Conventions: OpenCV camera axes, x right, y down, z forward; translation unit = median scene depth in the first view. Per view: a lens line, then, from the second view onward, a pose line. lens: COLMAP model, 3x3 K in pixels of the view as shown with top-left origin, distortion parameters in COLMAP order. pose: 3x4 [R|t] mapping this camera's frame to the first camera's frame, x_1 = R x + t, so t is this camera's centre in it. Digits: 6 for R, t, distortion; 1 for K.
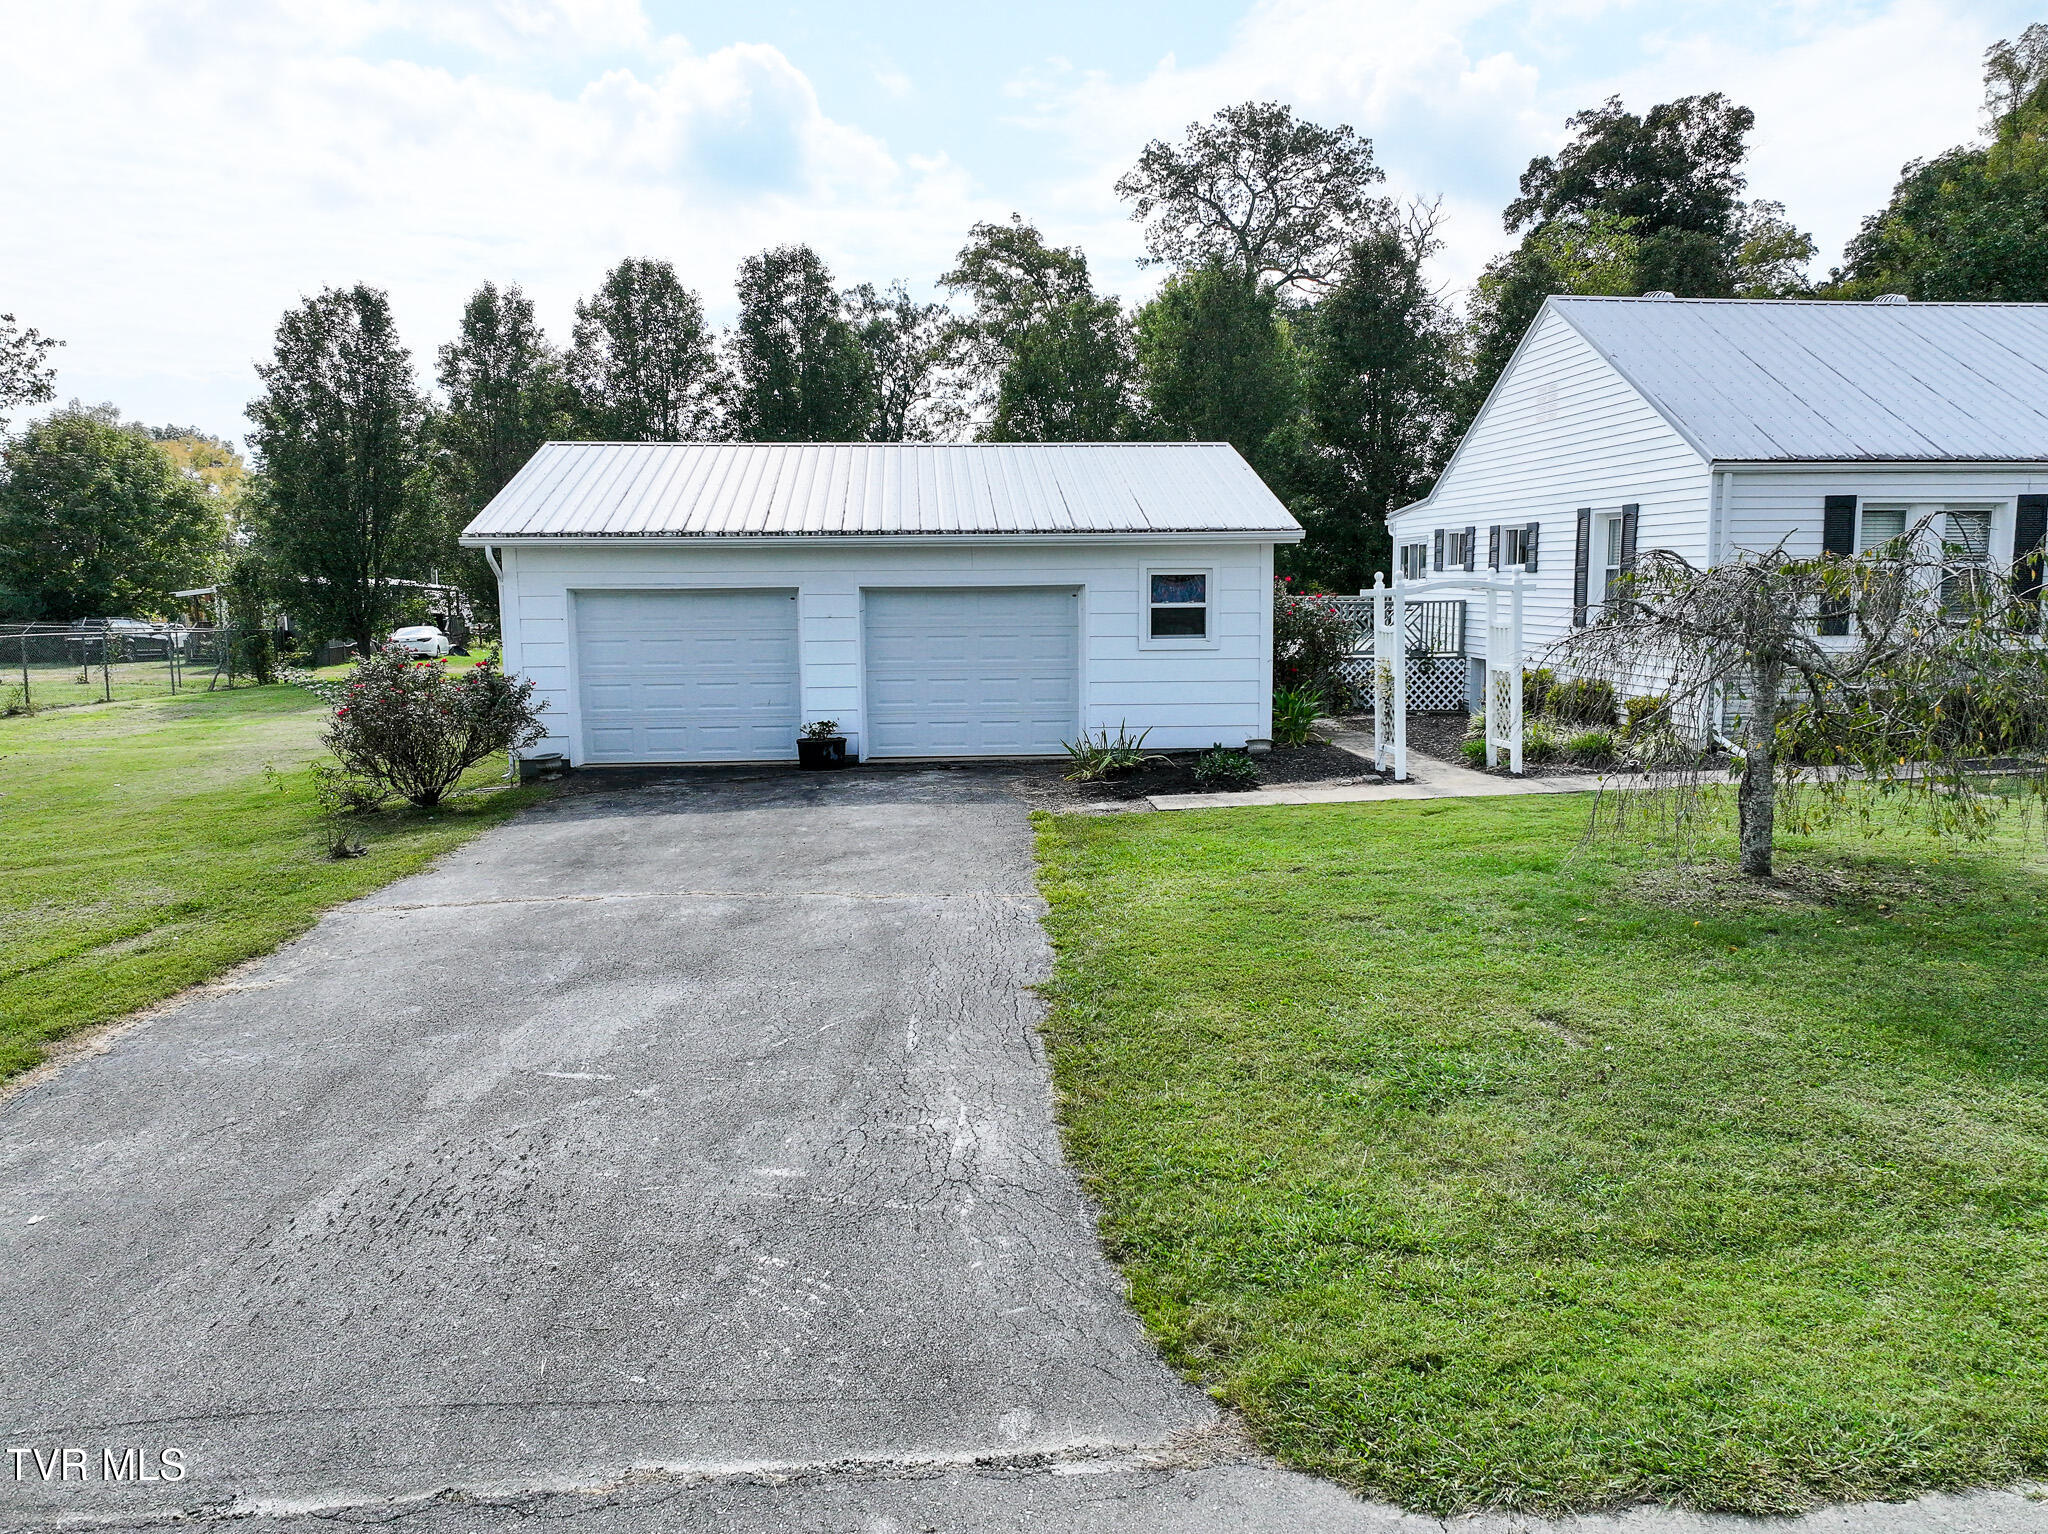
lens RADIAL K [[1401.4, 0, 1036.7], [0, 1401.4, 768.4], [0, 0, 1]] dist [0.004661, 0.001979]
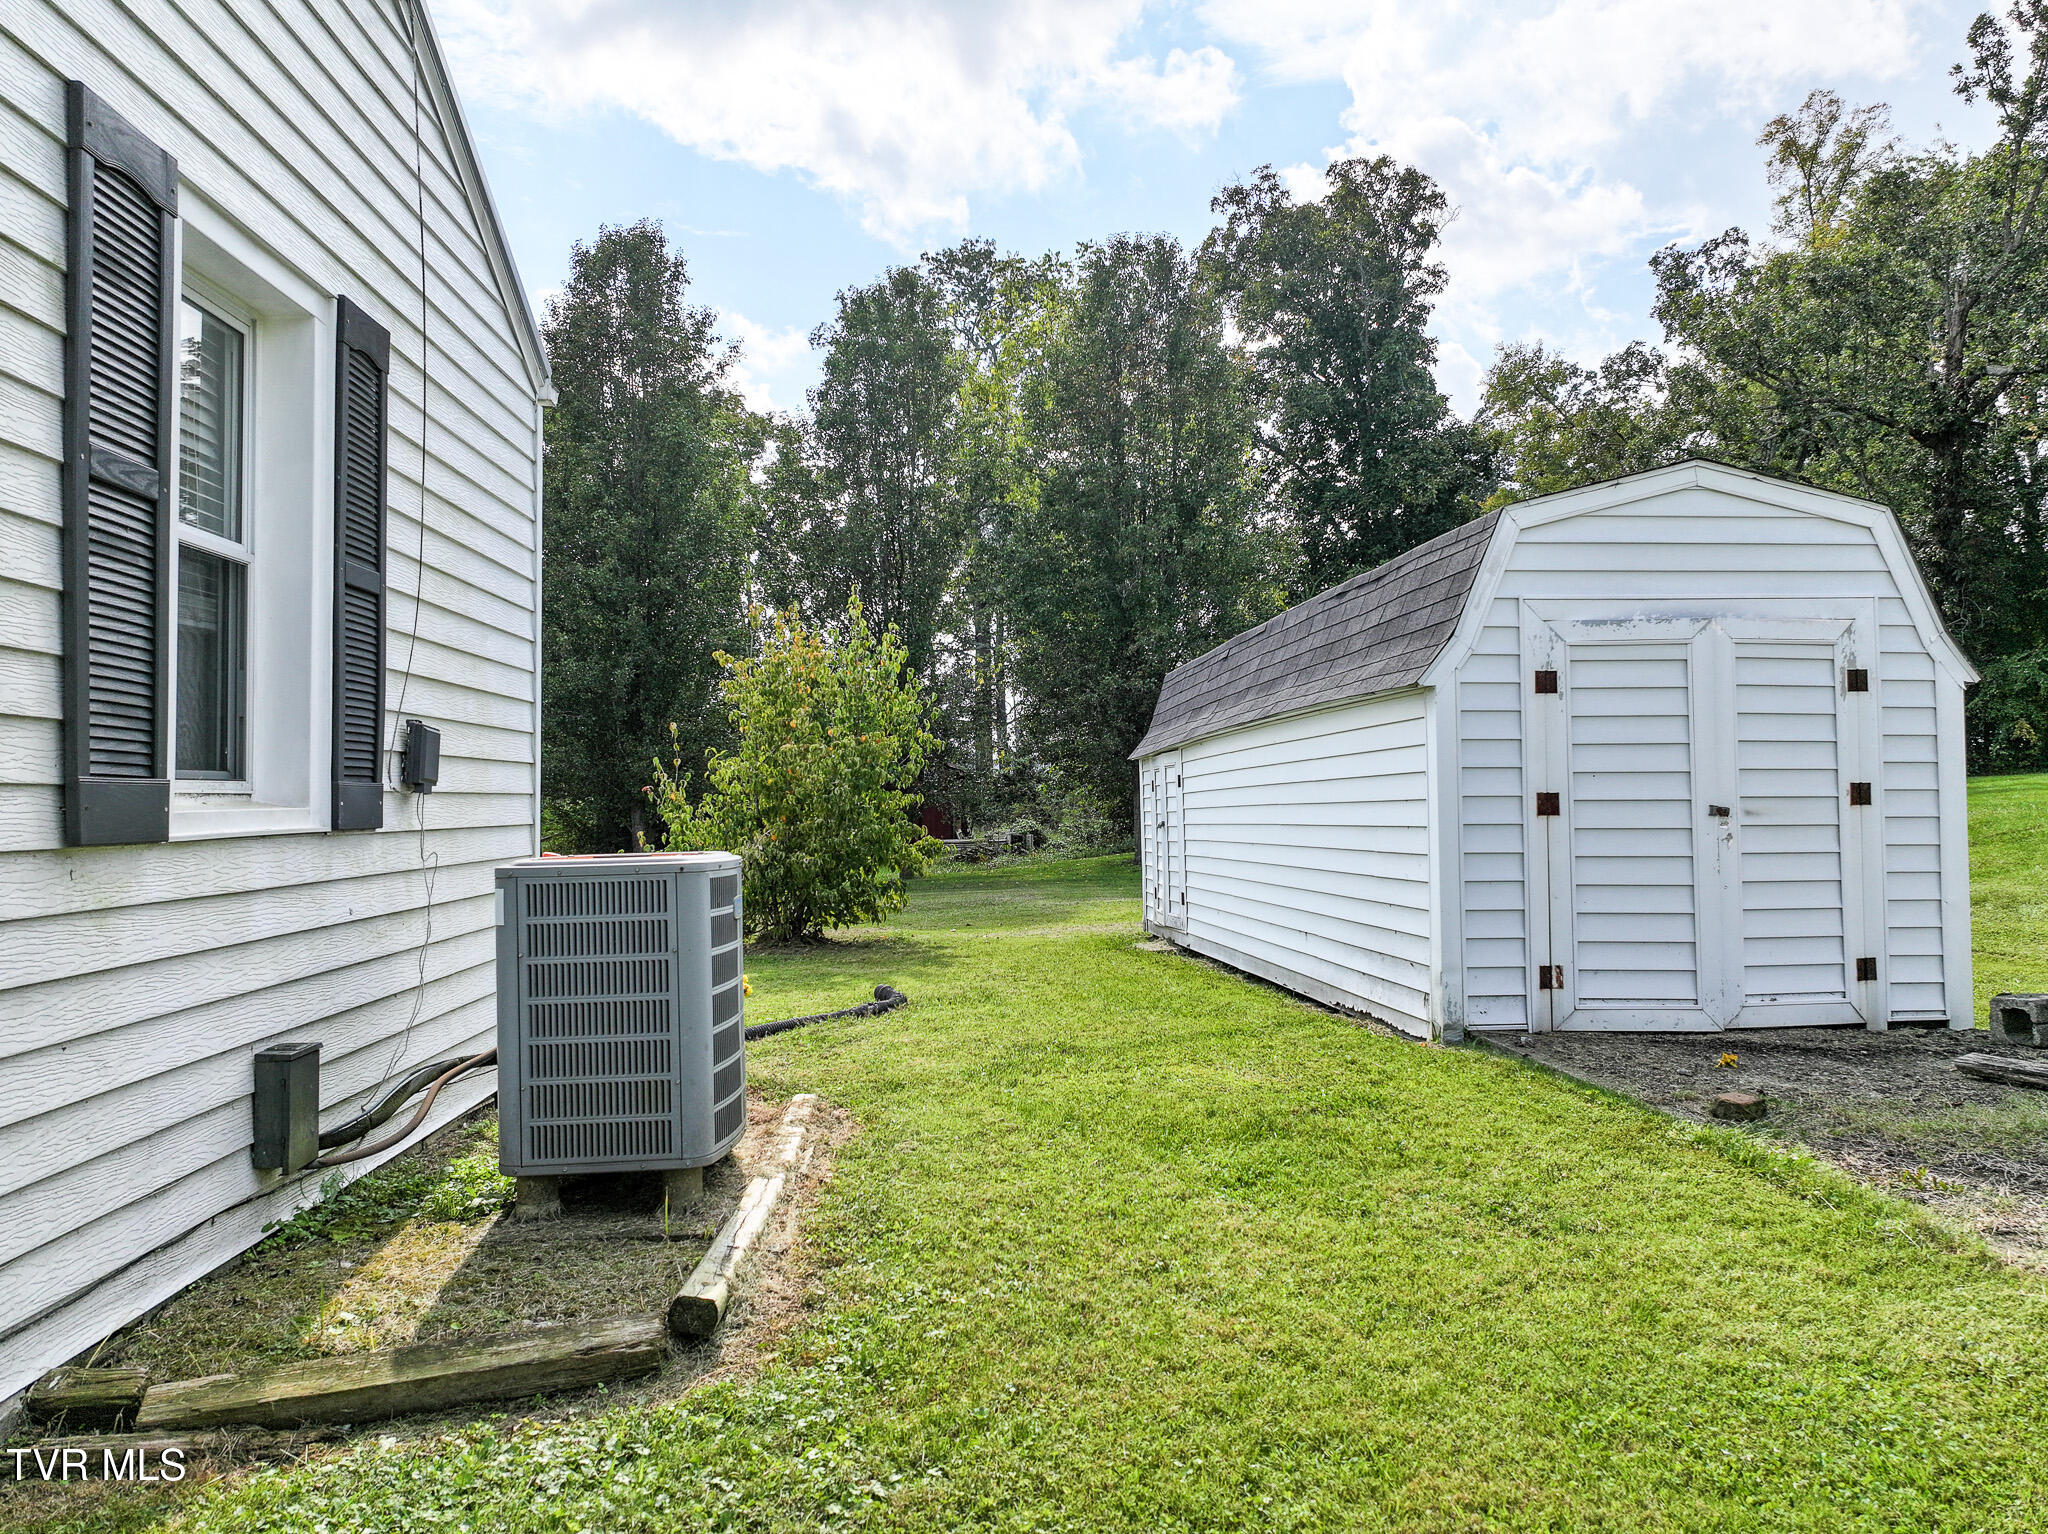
lens RADIAL K [[1401.4, 0, 1036.7], [0, 1401.4, 768.4], [0, 0, 1]] dist [0.004661, 0.001979]
pose [[0.999944, 0.004934, -0.009374, 0.457309], [-0.006381, 0.986909, -0.161150, -0.050725], [0.008456, 0.161201, 0.986885, 0.462778]]
